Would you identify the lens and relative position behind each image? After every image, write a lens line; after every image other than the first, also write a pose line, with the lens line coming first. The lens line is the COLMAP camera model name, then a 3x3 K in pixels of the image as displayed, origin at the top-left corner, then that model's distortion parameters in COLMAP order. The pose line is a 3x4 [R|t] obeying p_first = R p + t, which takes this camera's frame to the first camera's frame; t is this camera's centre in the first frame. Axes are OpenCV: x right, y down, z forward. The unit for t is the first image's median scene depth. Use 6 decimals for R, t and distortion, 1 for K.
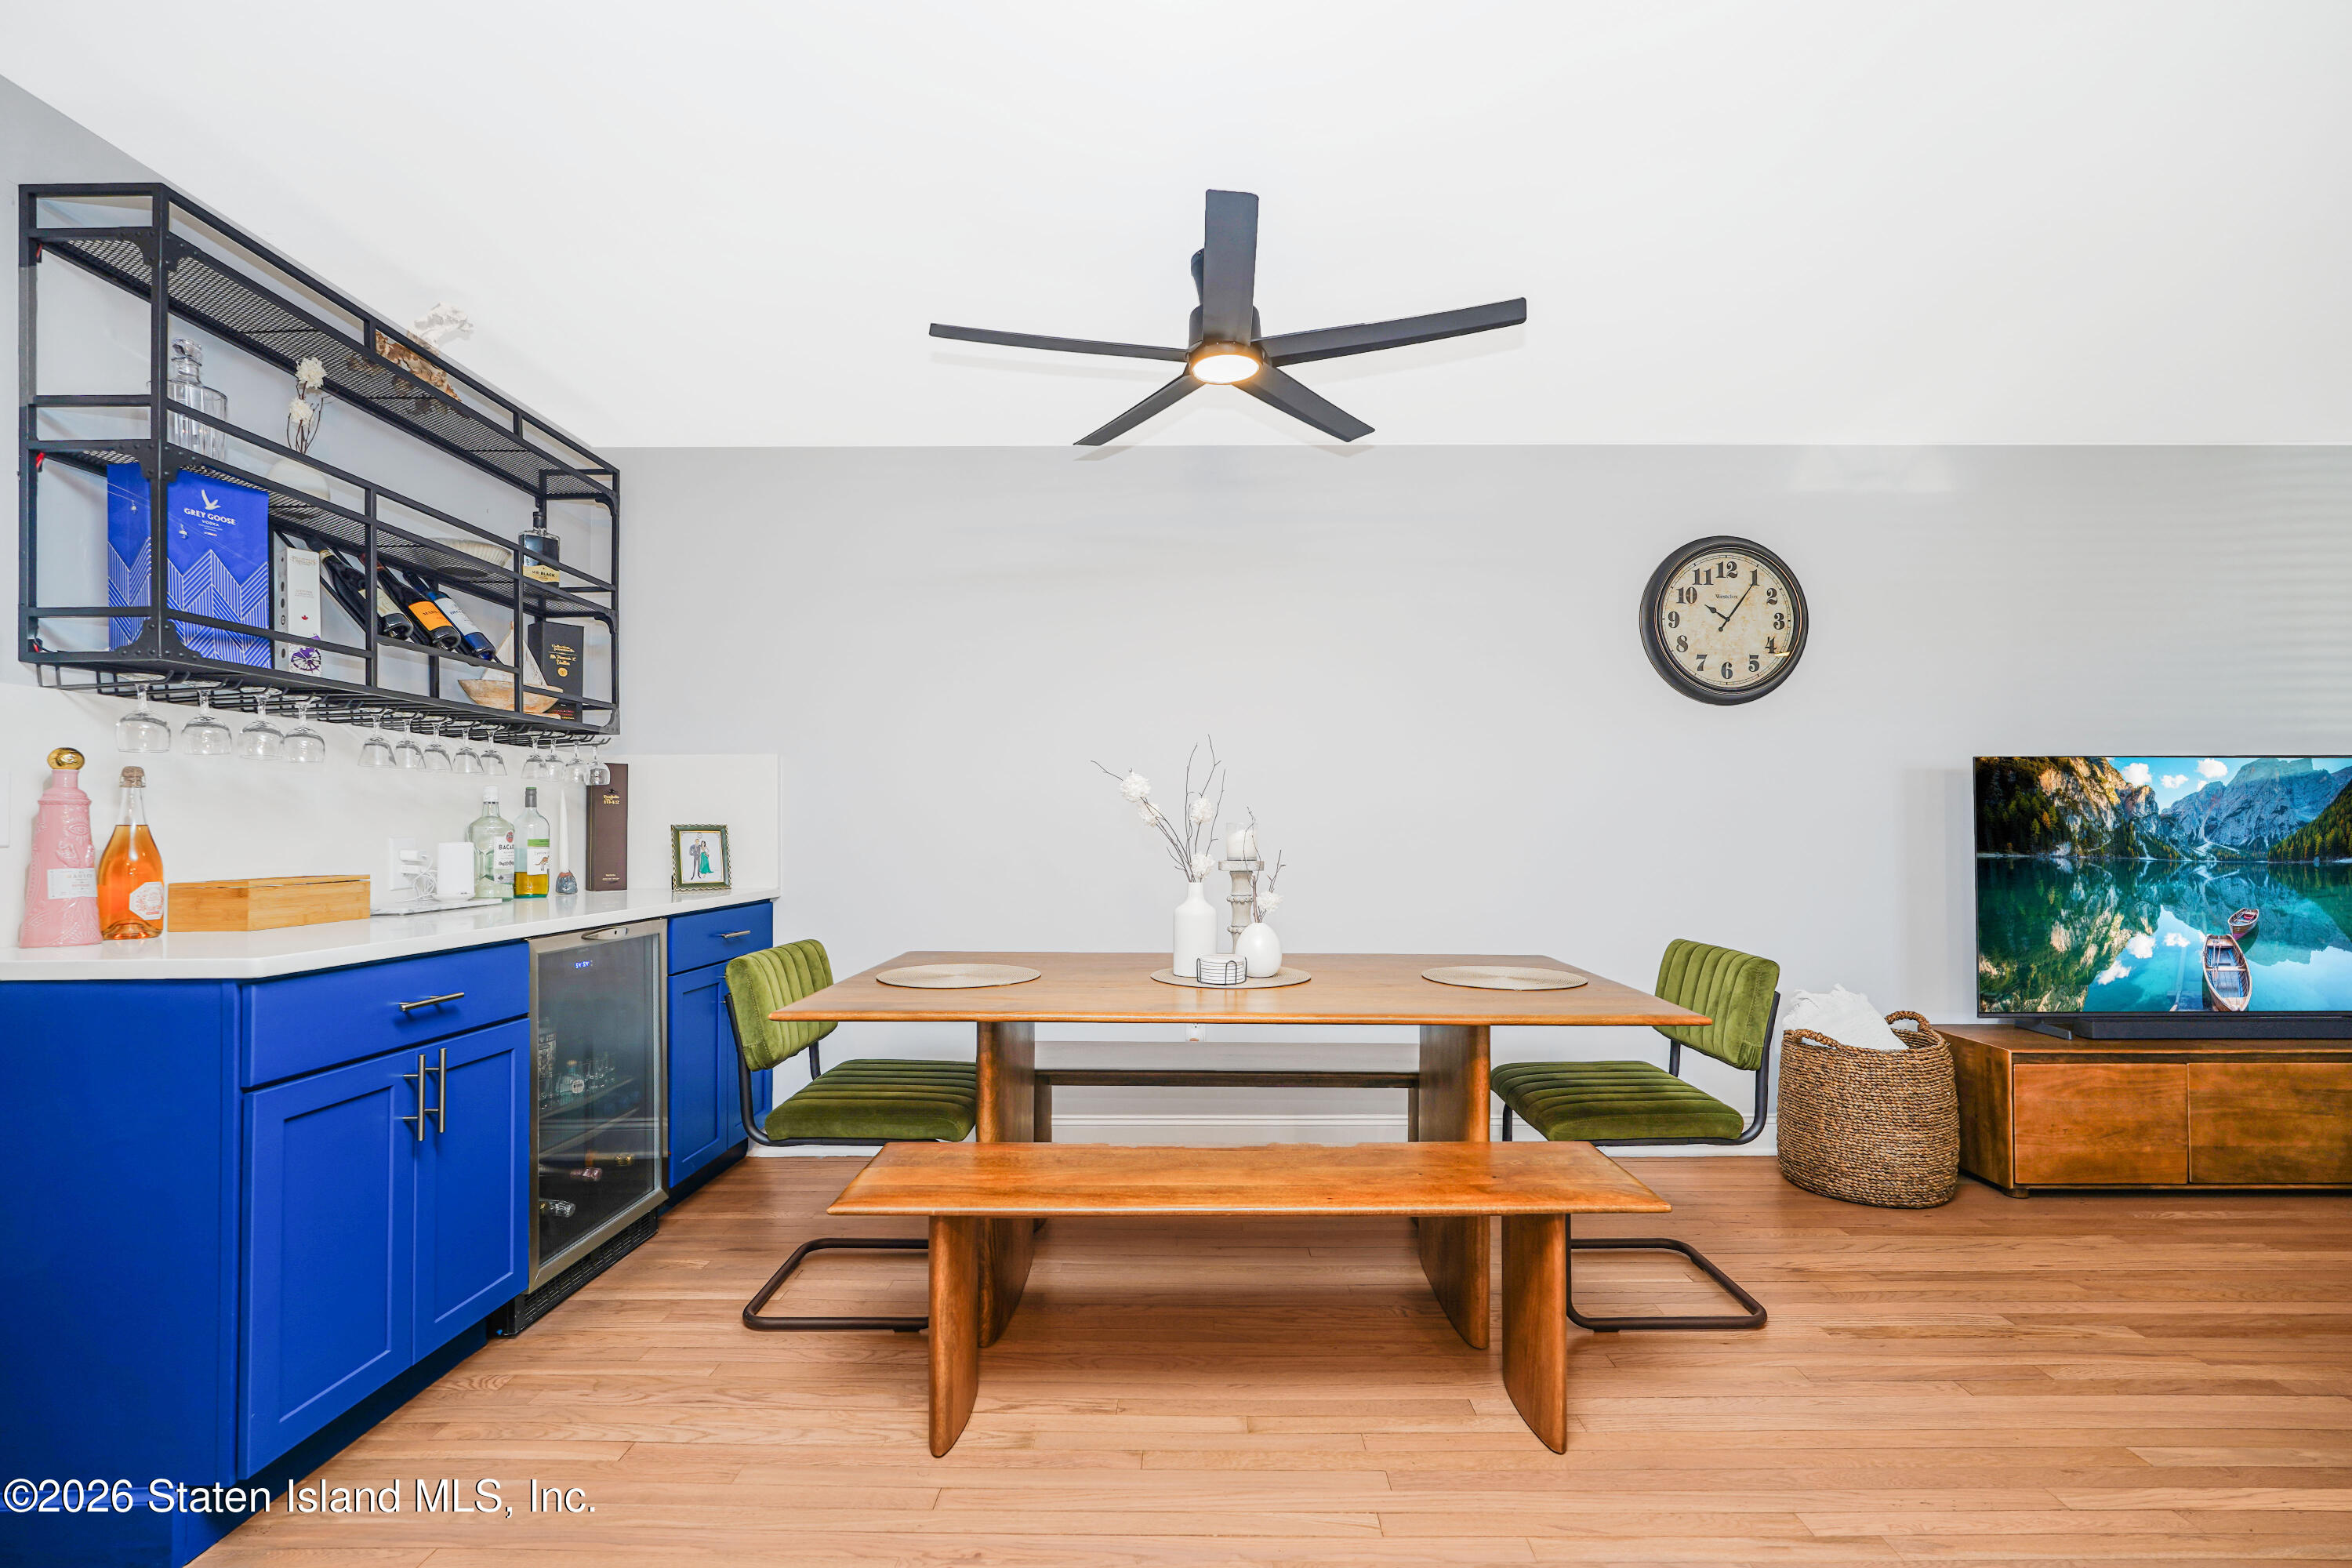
lens RADIAL K [[1049.7, 0, 1171.1], [0, 1049.7, 798.6], [0, 0, 1]] dist [-0.013491, 0.003684]
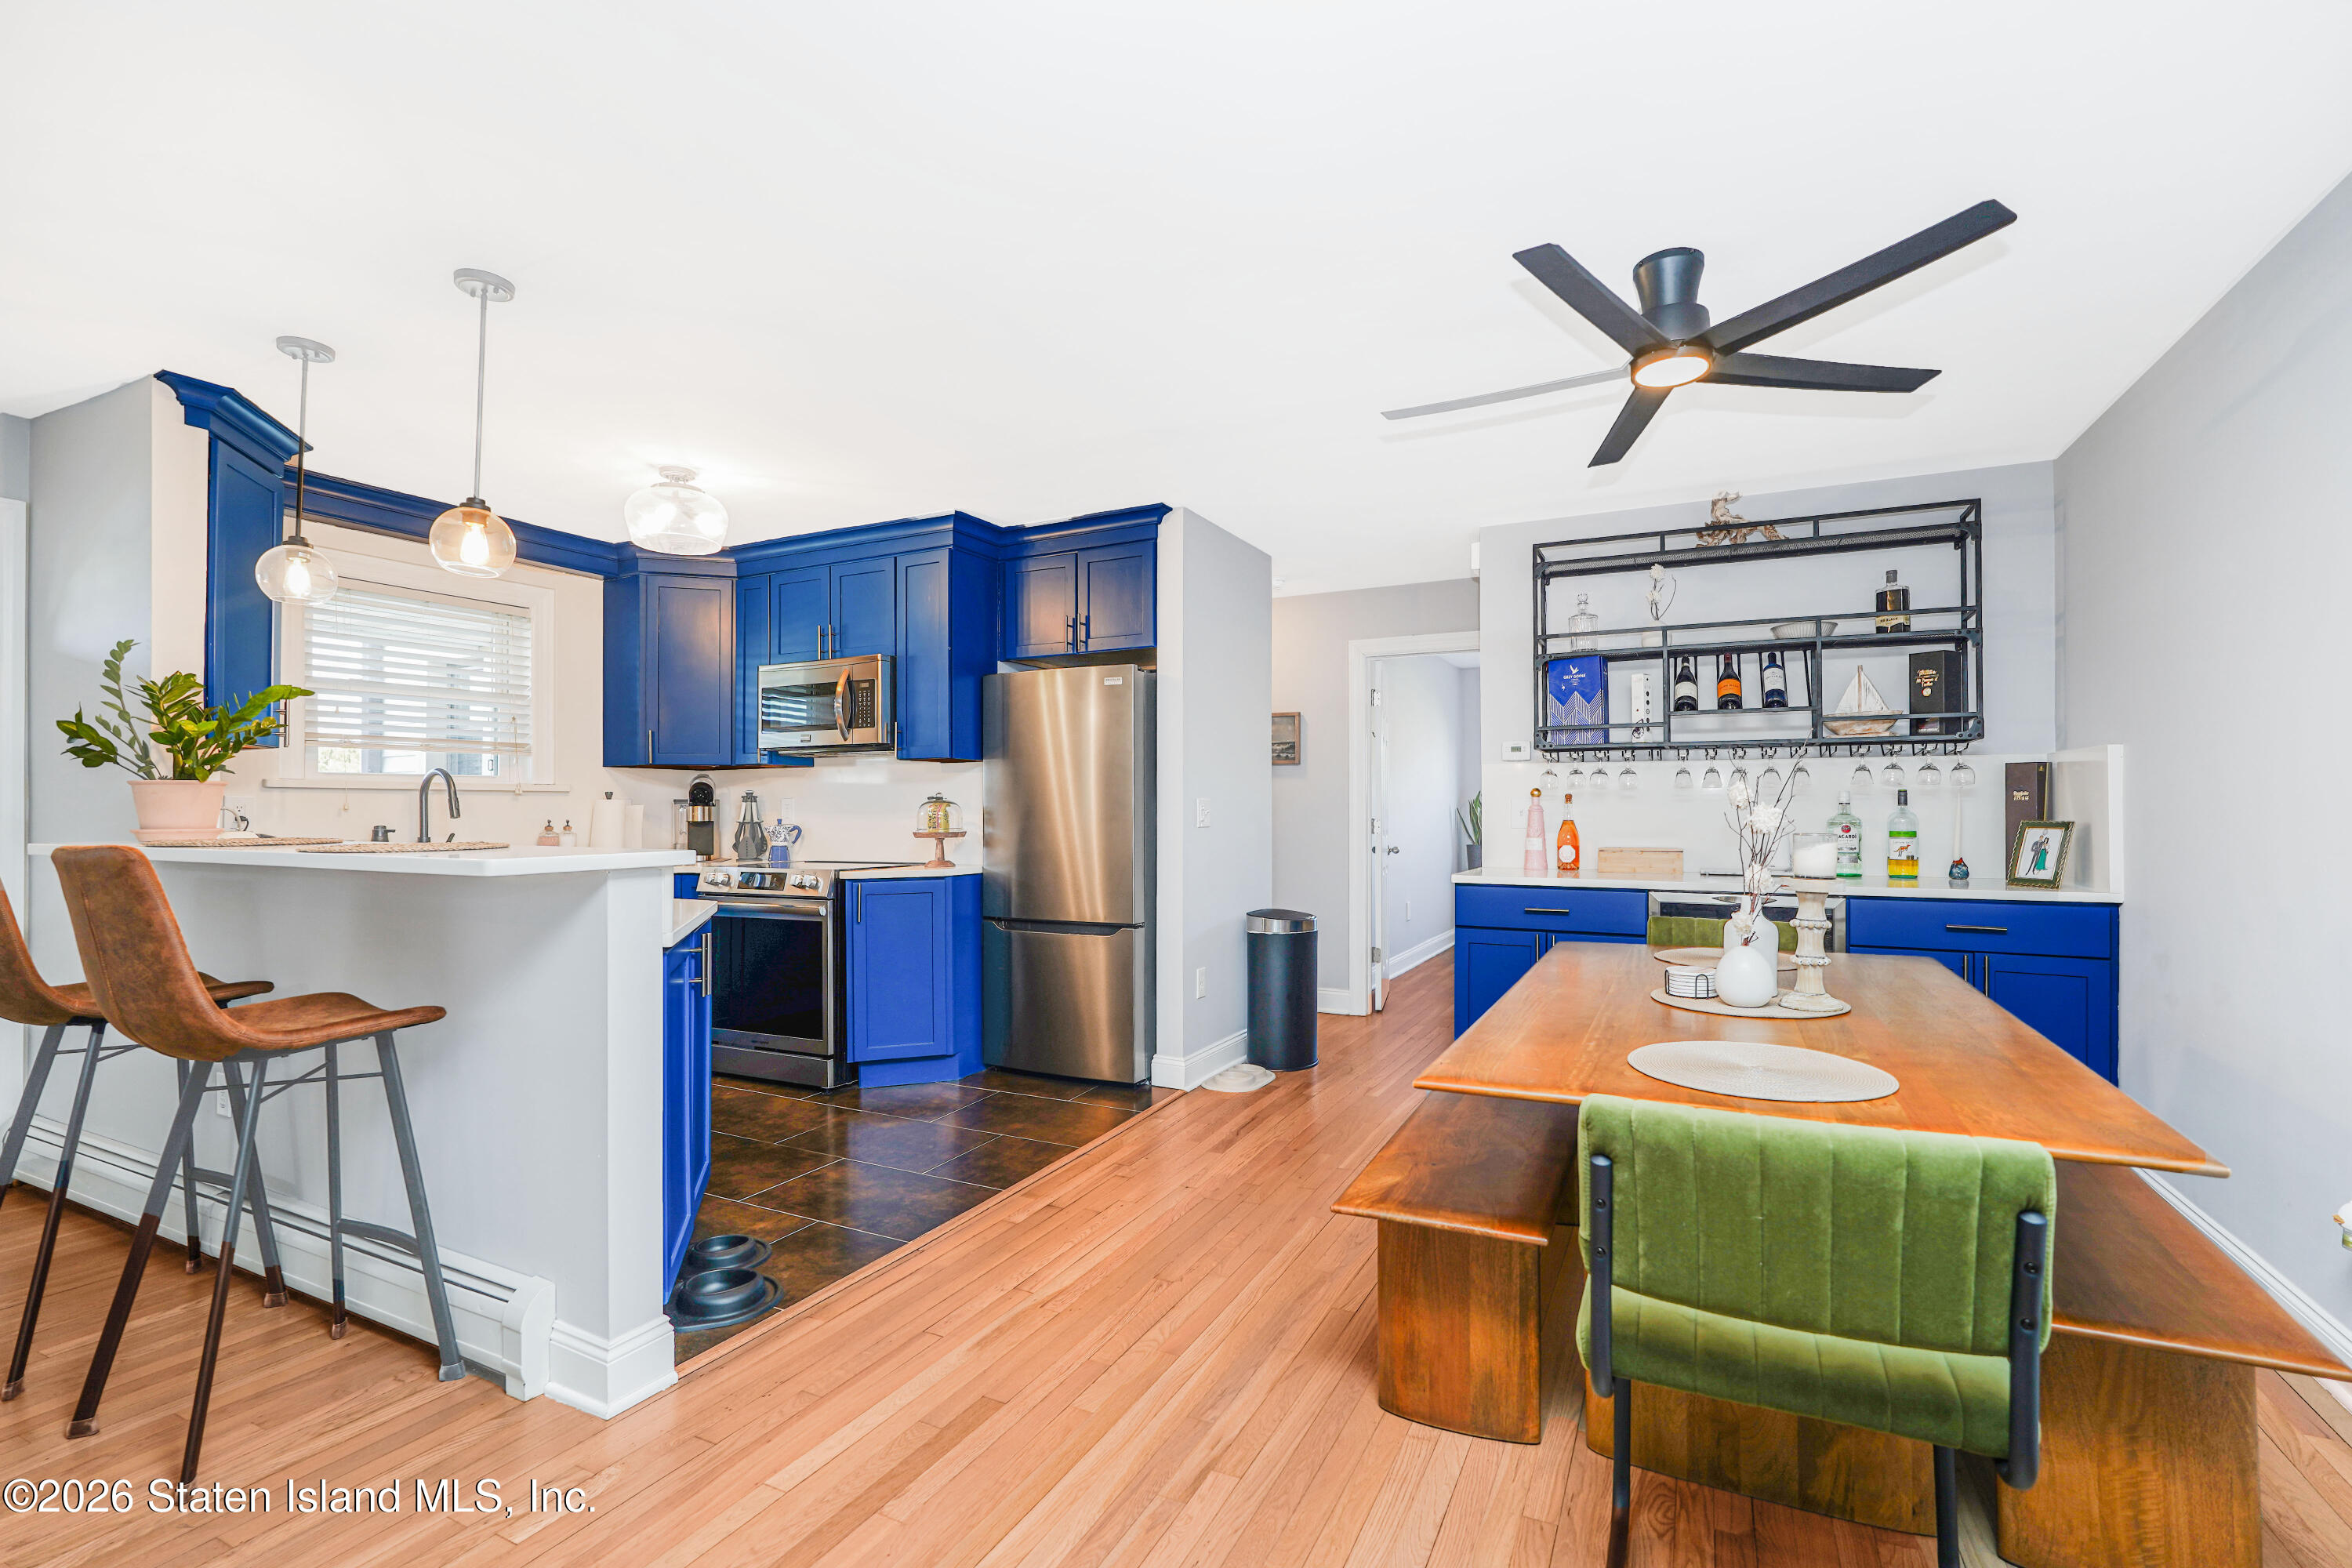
lens RADIAL K [[1049.7, 0, 1195.3], [0, 1049.7, 802.7], [0, 0, 1]] dist [-0.013491, 0.003684]
pose [[-0.441948, 0.002968, -0.897036, 0.846538], [0.030333, 0.999472, -0.011637, -0.005754], [0.896528, -0.032352, -0.441804, 0.759574]]
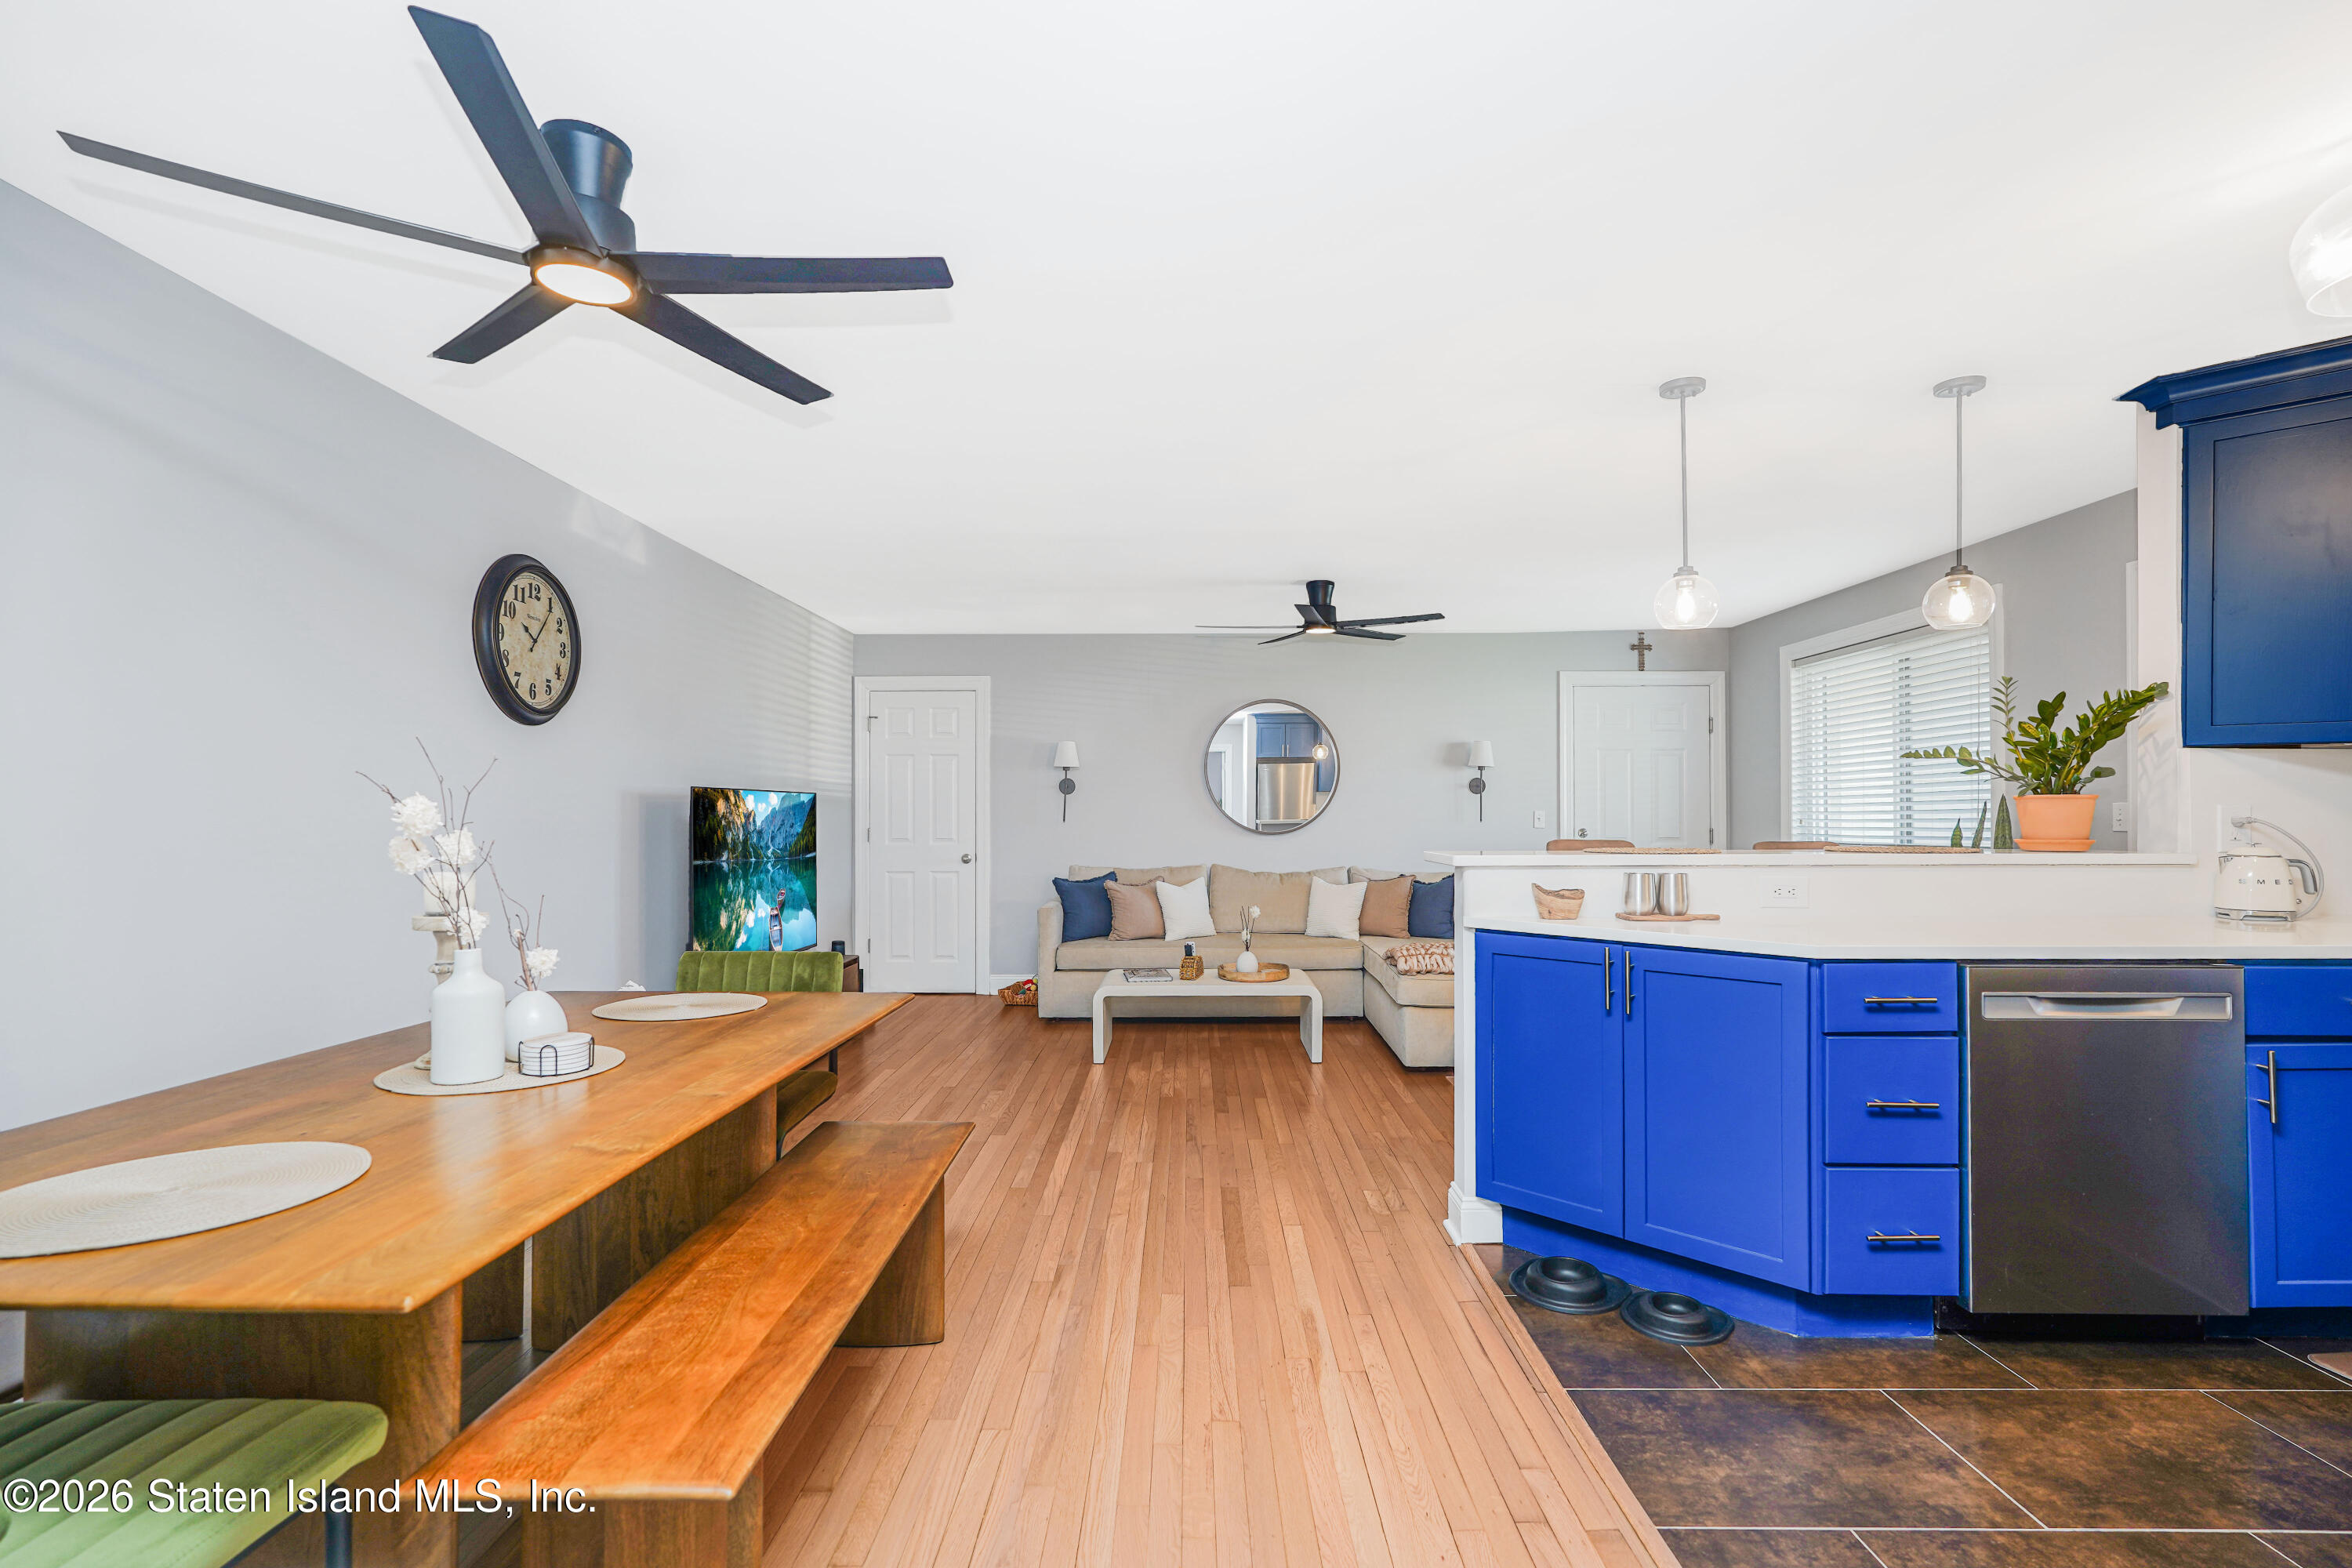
lens RADIAL K [[1049.7, 0, 1165.8], [0, 1049.7, 805.3], [0, 0, 1]] dist [-0.013491, 0.003684]
pose [[0.025104, 0.011469, 0.999619, -0.520817], [-0.027112, 0.999574, -0.010788, -0.018728], [-0.999317, -0.026831, 0.025404, 0.396879]]
